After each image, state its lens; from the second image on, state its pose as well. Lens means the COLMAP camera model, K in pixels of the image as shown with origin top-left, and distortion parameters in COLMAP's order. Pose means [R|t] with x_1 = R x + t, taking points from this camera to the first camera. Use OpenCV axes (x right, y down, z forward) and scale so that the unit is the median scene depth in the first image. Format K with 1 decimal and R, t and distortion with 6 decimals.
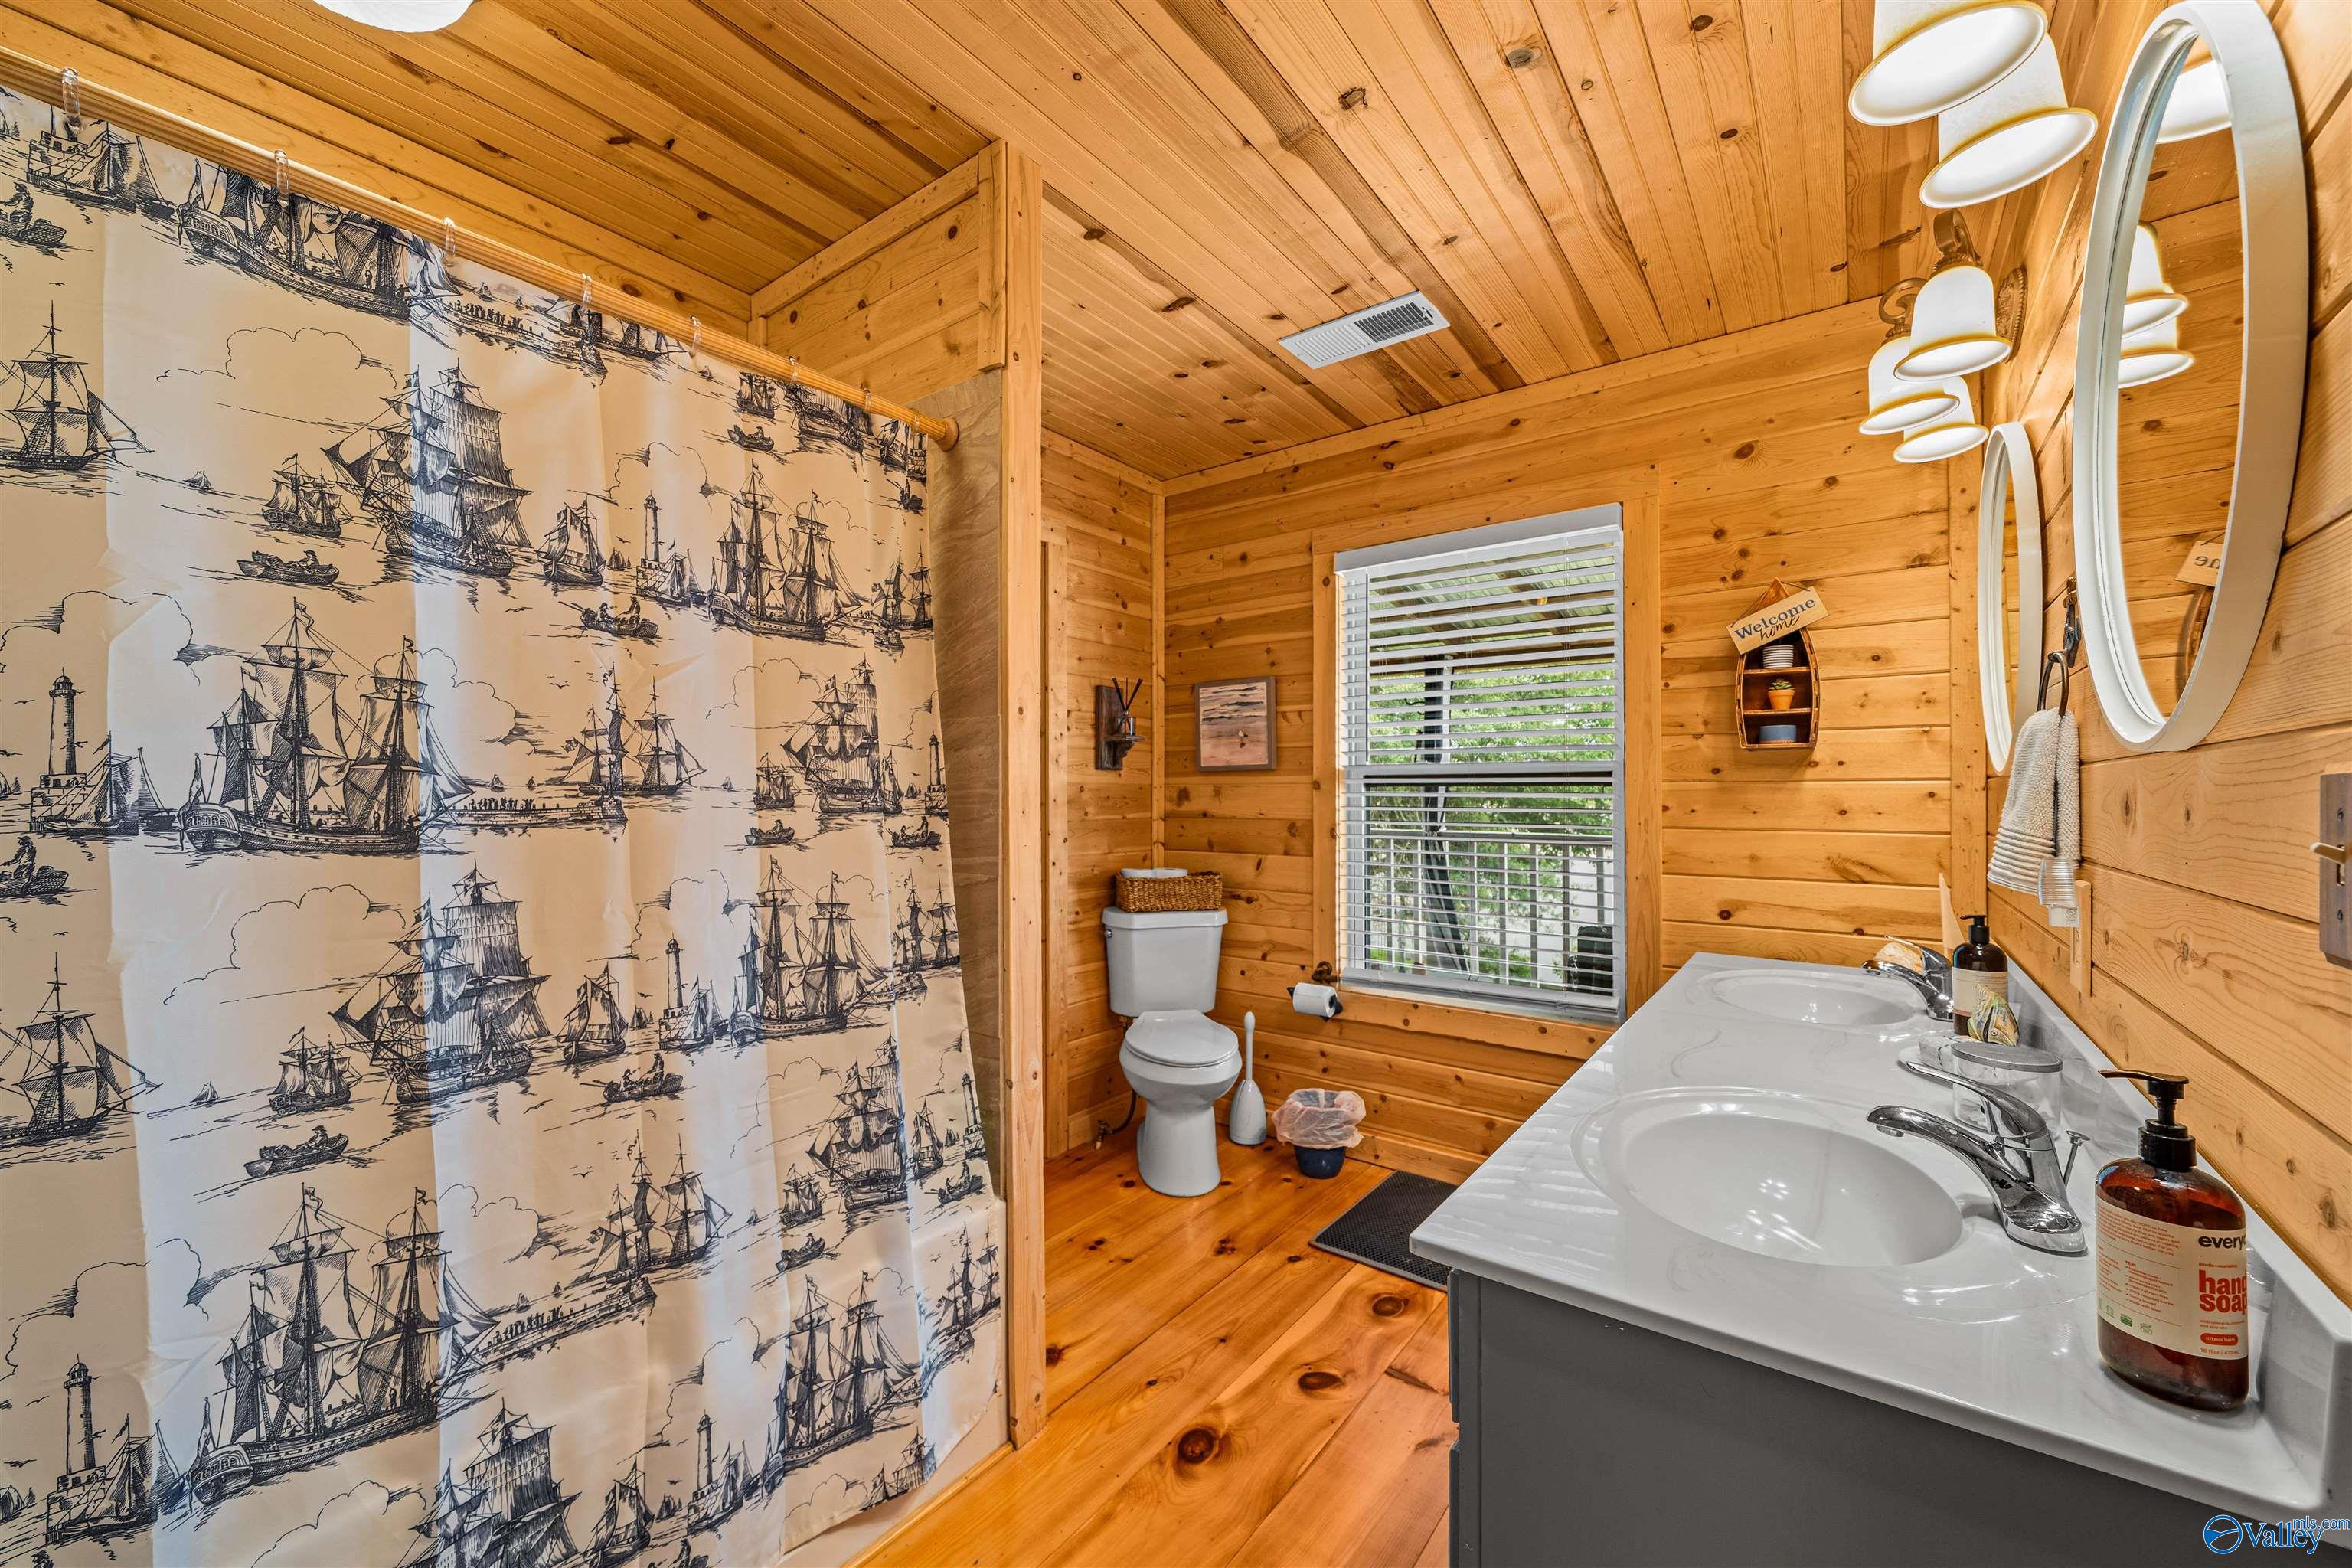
lens RADIAL K [[915.0, 0, 1175.5], [0, 915.0, 780.4], [0, 0, 1]] dist [-0.006266, 0.000280]
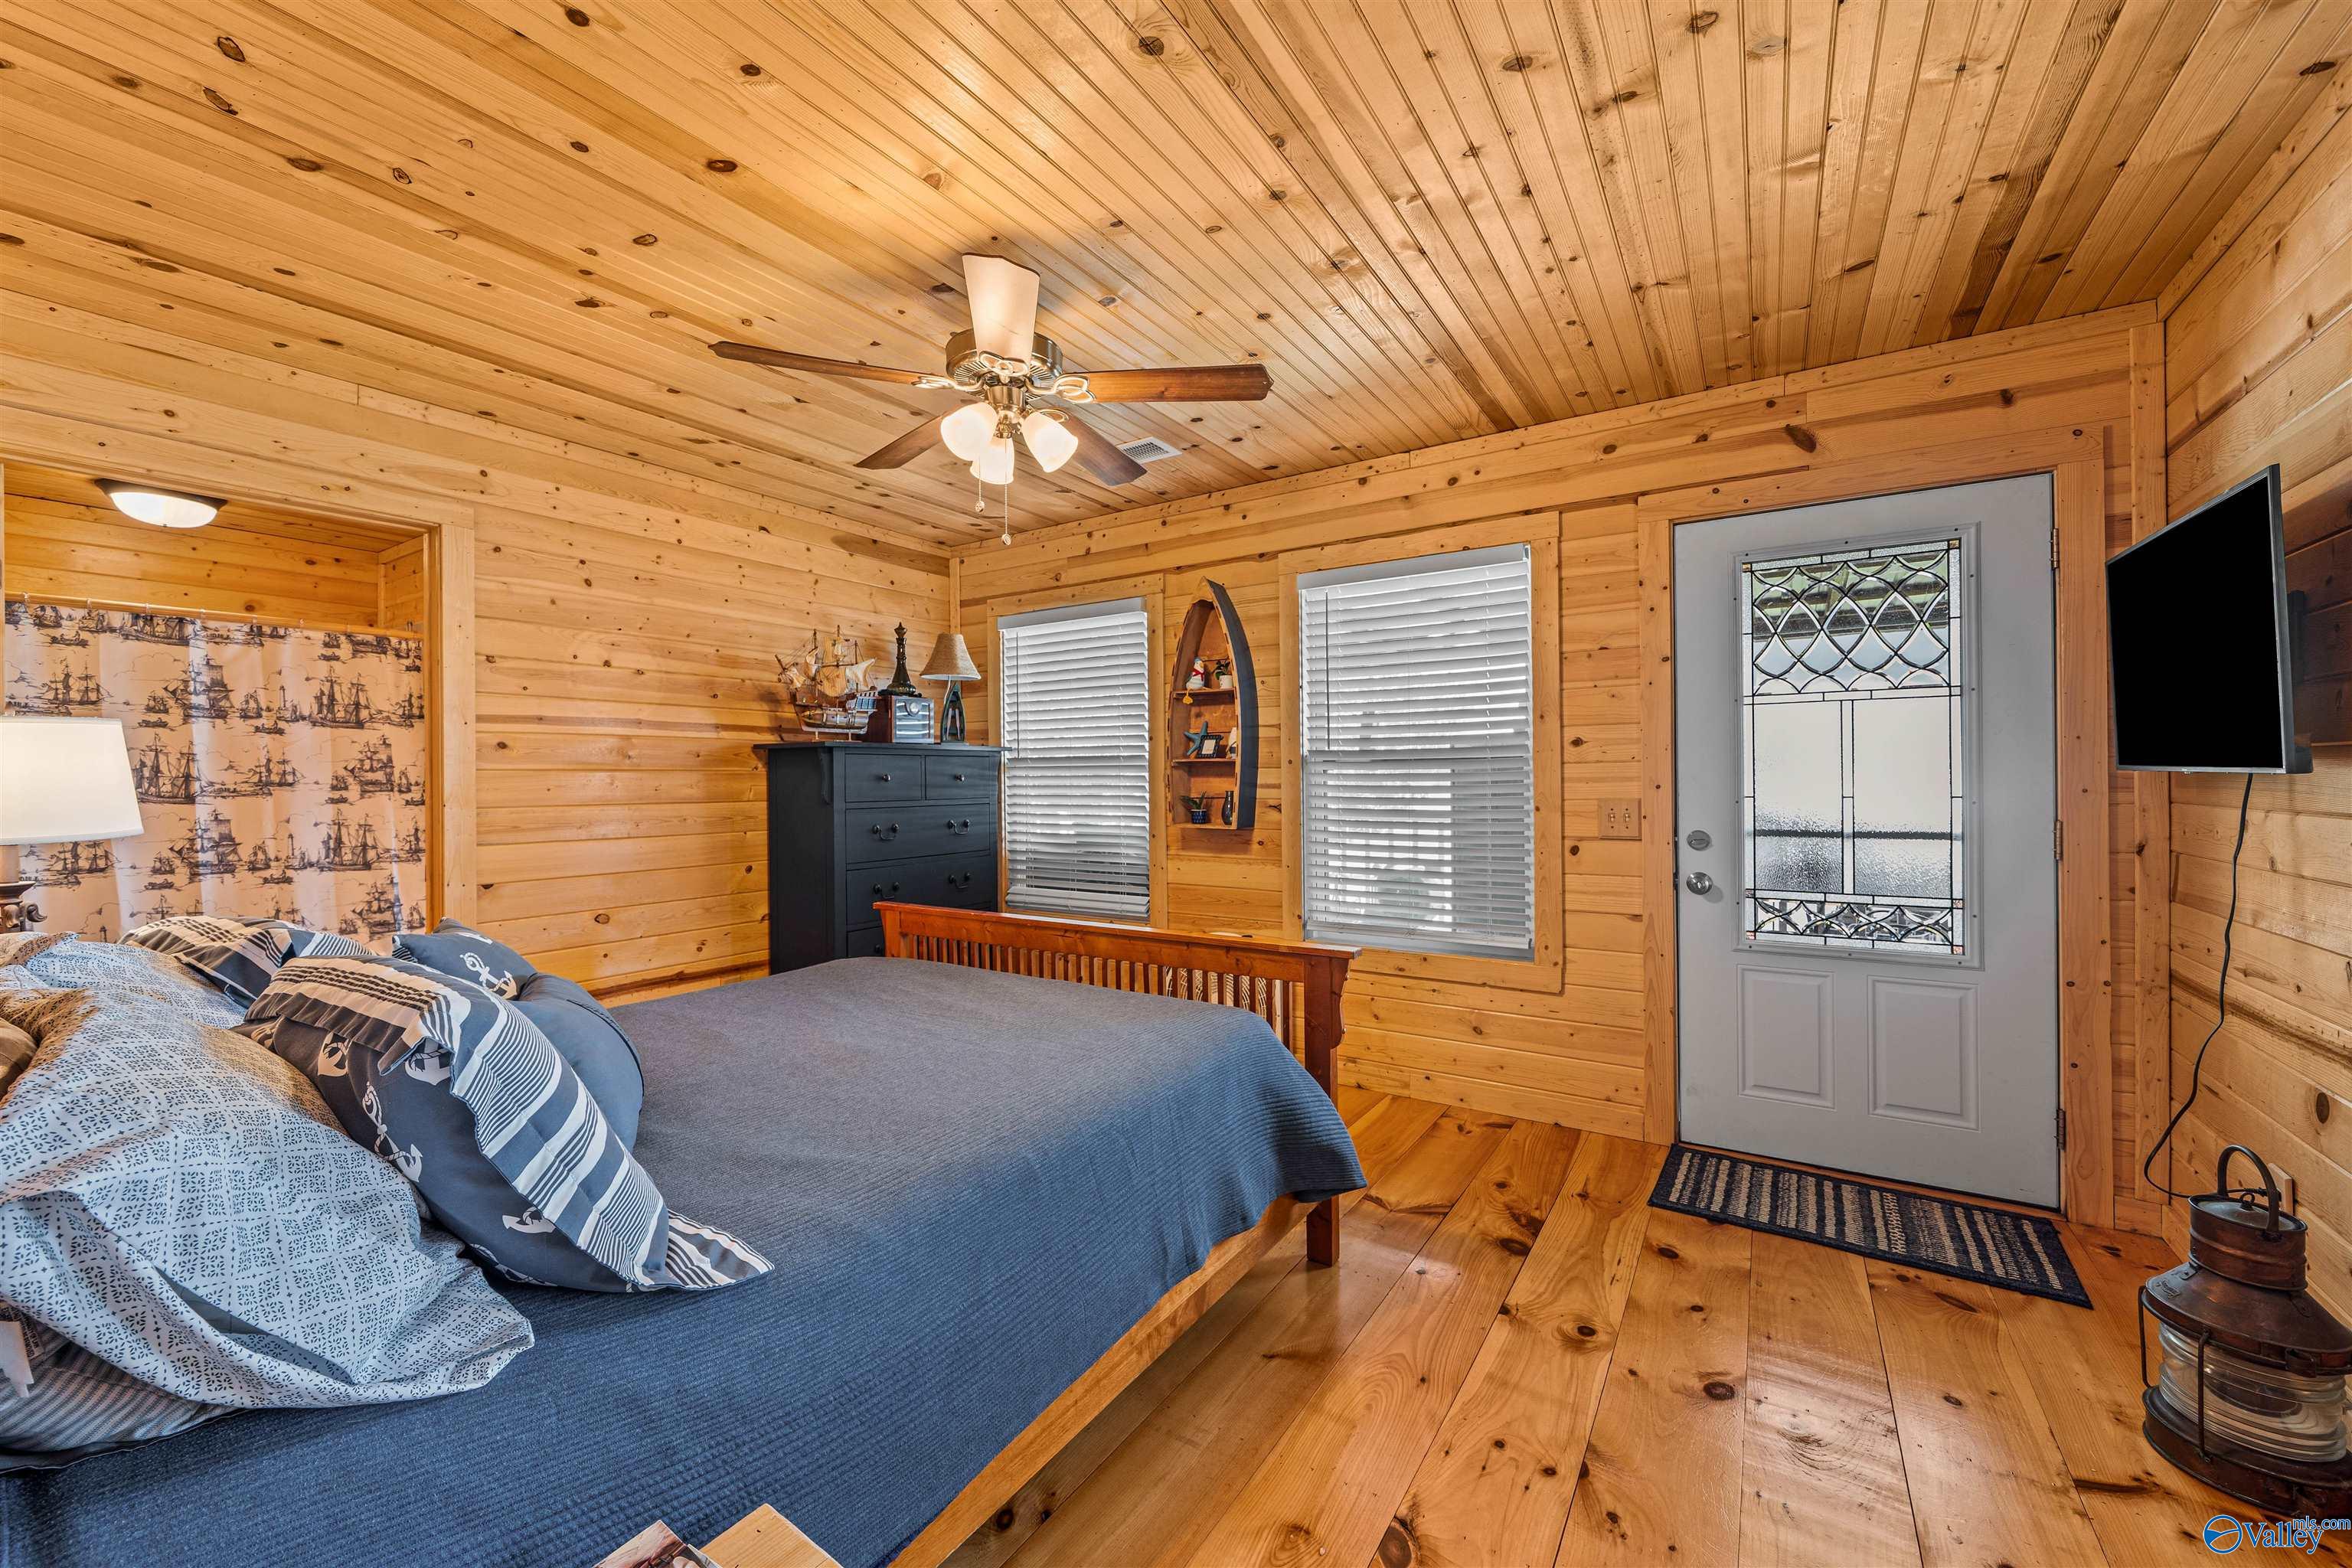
lens RADIAL K [[915.0, 0, 1160.7], [0, 915.0, 775.2], [0, 0, 1]] dist [-0.006266, 0.000280]
pose [[0.998277, -0.010761, 0.057675, 2.250761], [0.010053, 0.999871, 0.012546, -0.029981], [-0.057802, -0.011945, 0.998257, -2.271017]]
